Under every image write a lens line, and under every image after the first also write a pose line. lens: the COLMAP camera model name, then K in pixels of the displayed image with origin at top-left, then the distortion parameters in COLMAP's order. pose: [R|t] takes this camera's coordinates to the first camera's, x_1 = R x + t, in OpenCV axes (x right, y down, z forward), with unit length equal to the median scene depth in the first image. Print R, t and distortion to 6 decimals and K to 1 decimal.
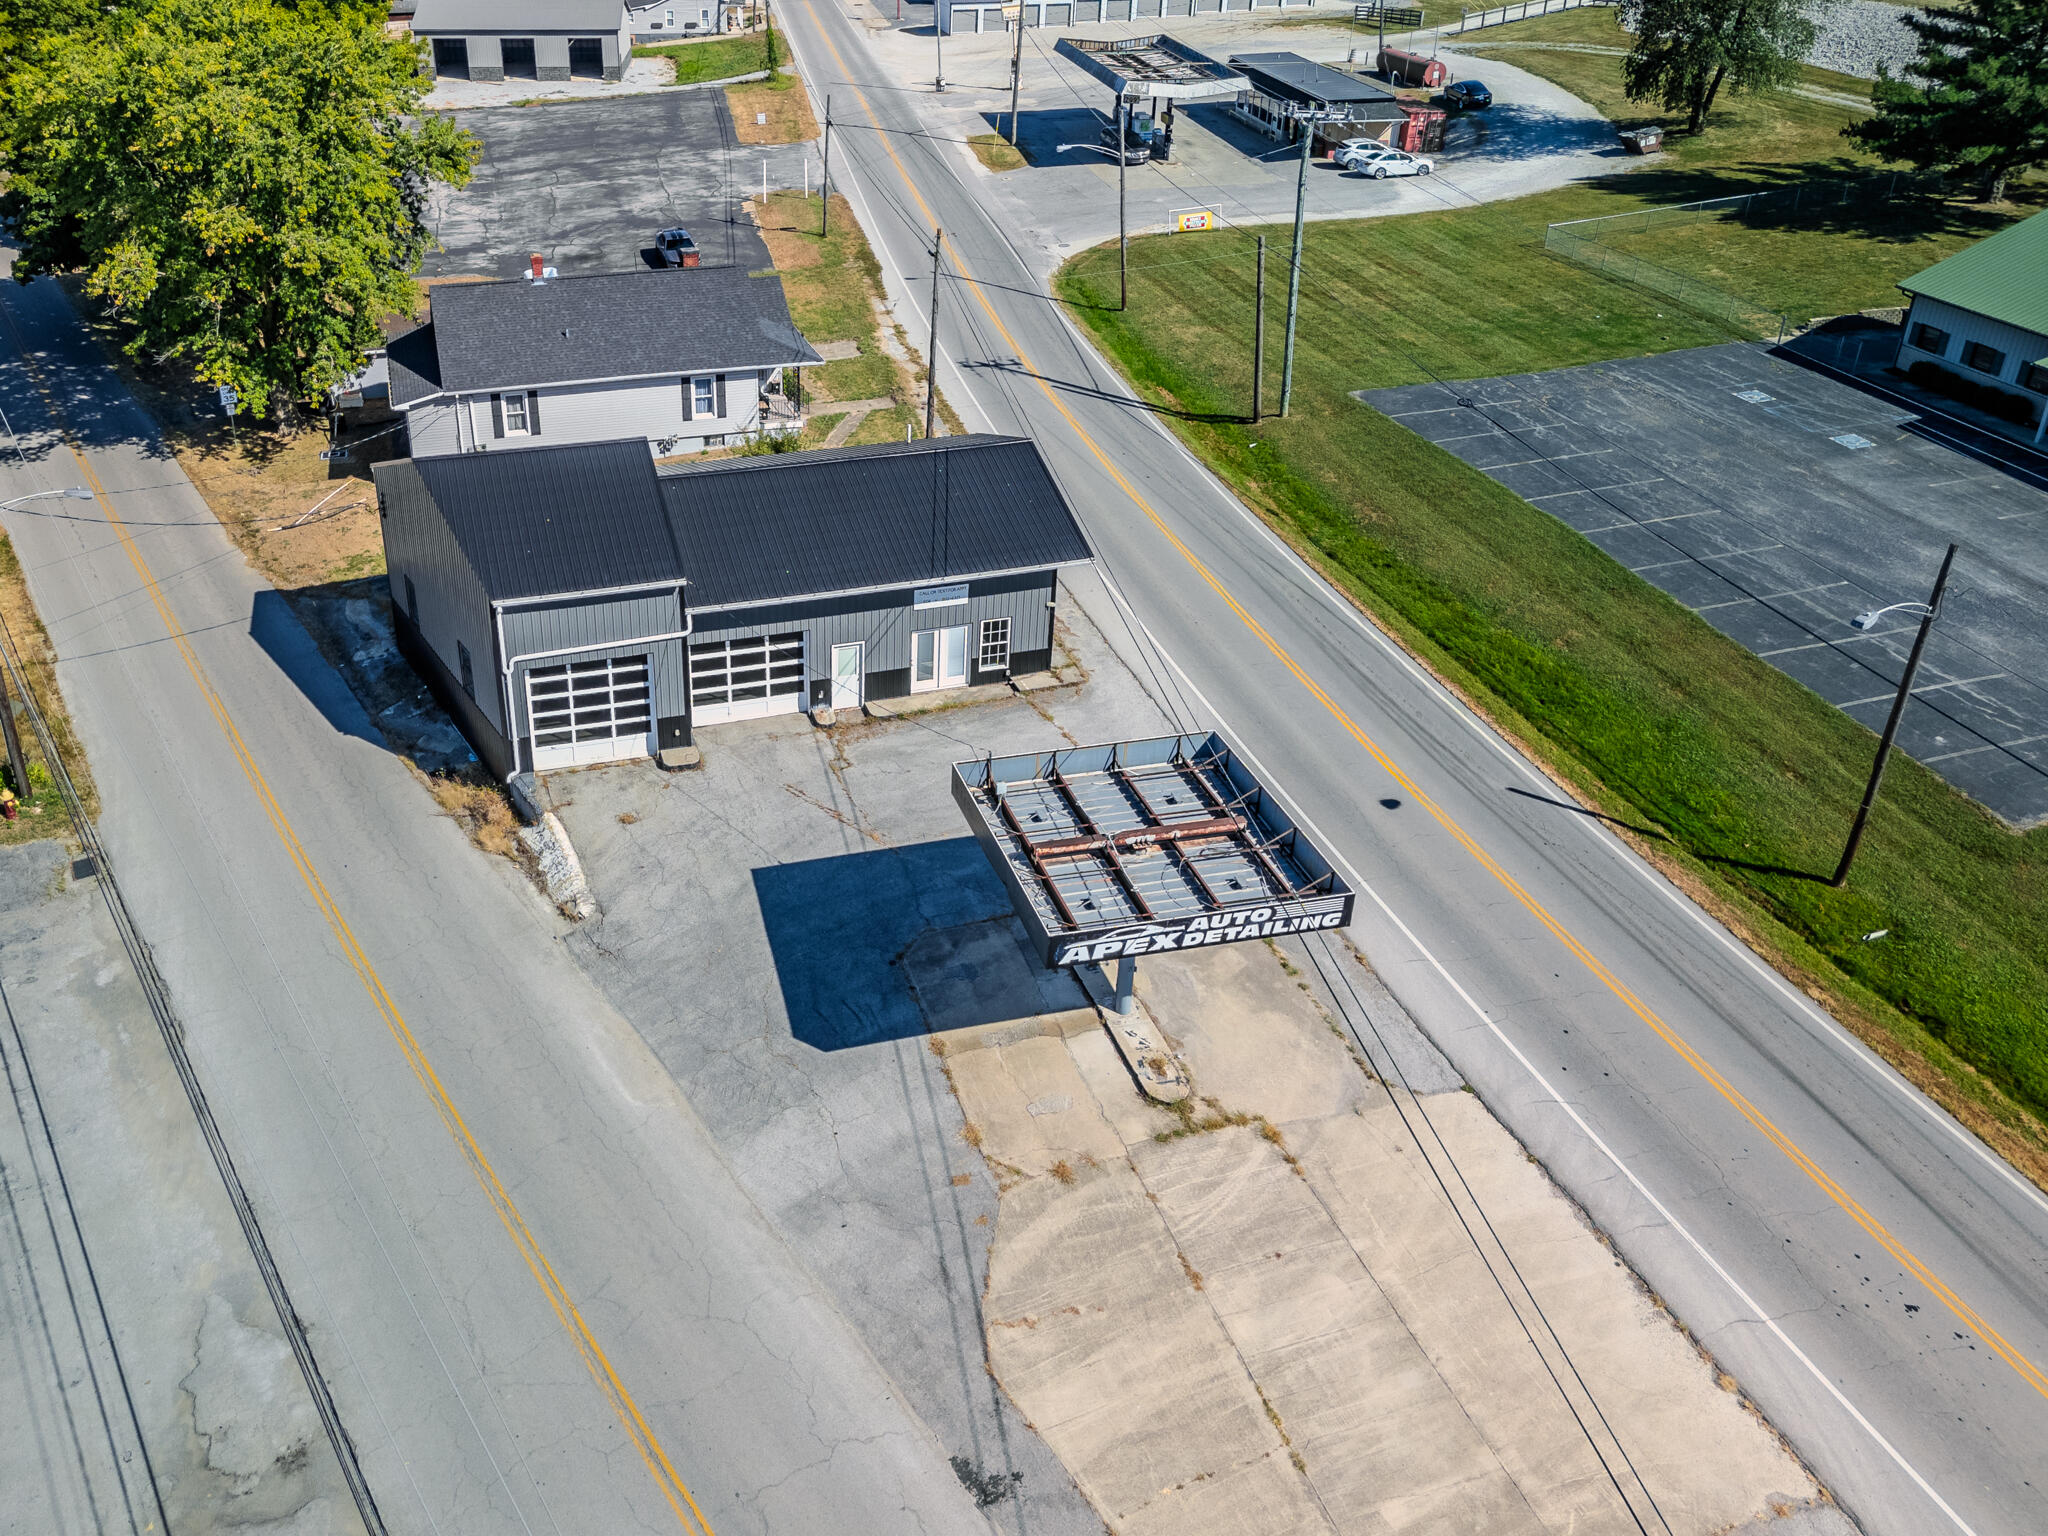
lens RADIAL K [[1669.8, 0, 853.1], [0, 1669.8, 524.8], [0, 0, 1]] dist [0.023809, -0.013285]
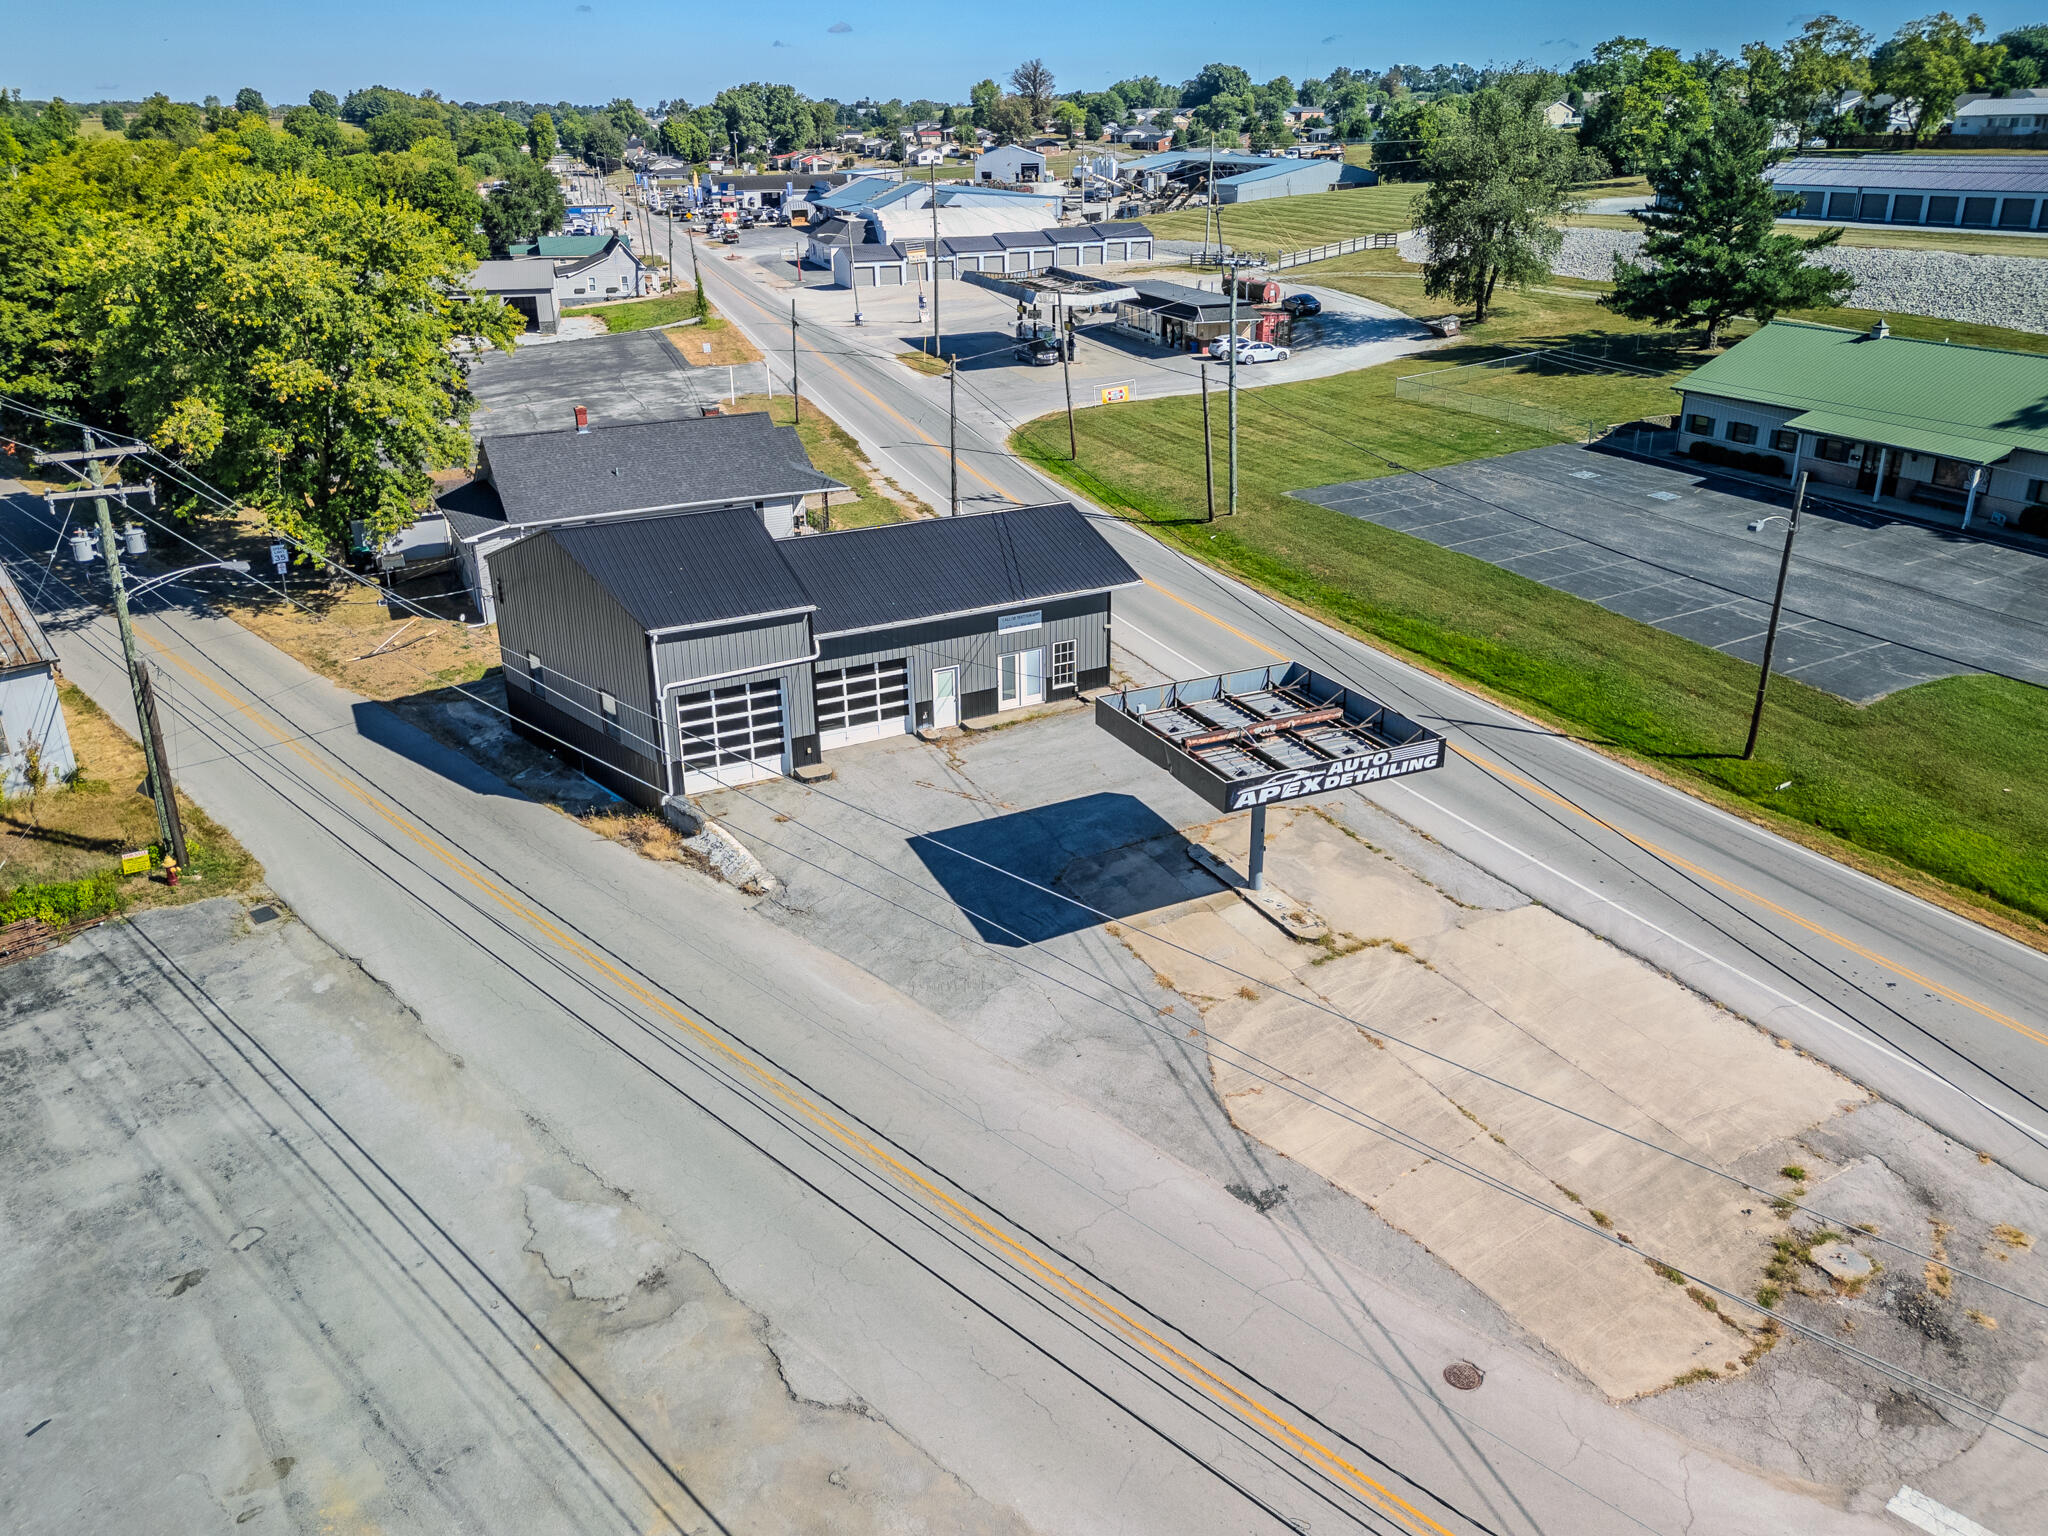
lens RADIAL K [[1519.7, 0, 1047.7], [0, 1519.7, 624.8], [0, 0, 1]] dist [0.026929, -0.020300]
pose [[0.975429, -0.074905, 0.207191, -0.147983], [0.095590, 0.991190, -0.091682, 0.142977], [-0.198498, 0.109234, 0.973995, -0.039164]]
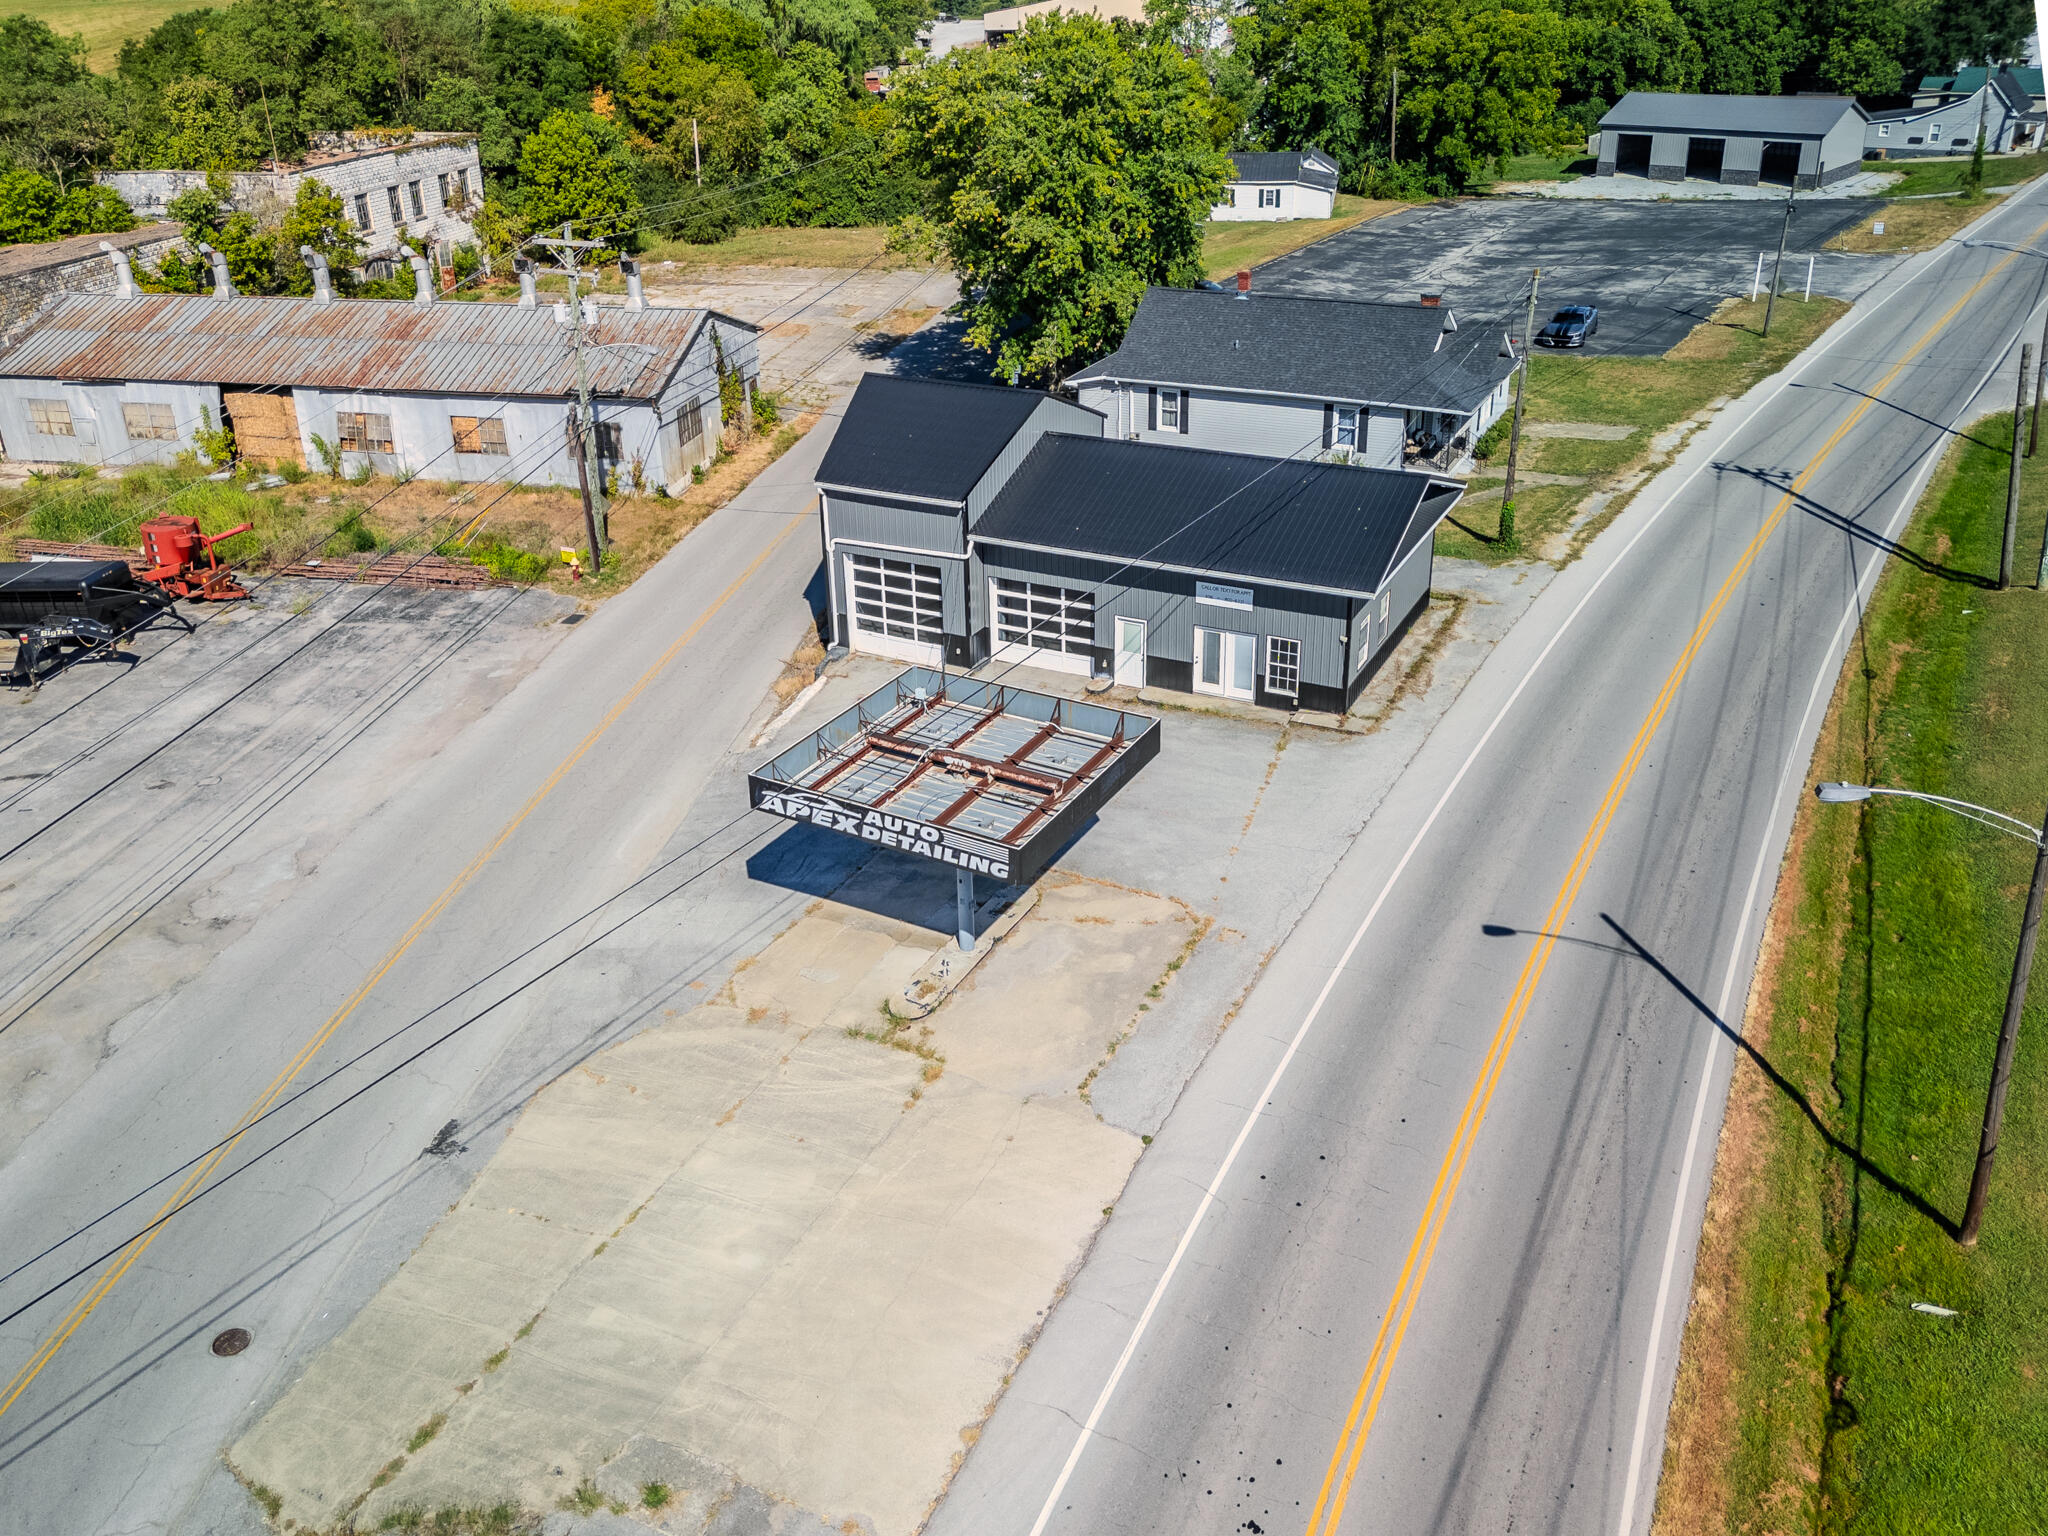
lens RADIAL K [[1675.5, 0, 980.7], [0, 1675.5, 619.4], [0, 0, 1]] dist [0.038002, -0.027068]
pose [[0.722927, 0.240998, -0.647530, 0.576963], [-0.258652, 0.963445, 0.069807, 0.024244], [0.640683, 0.117020, 0.758836, 0.173376]]
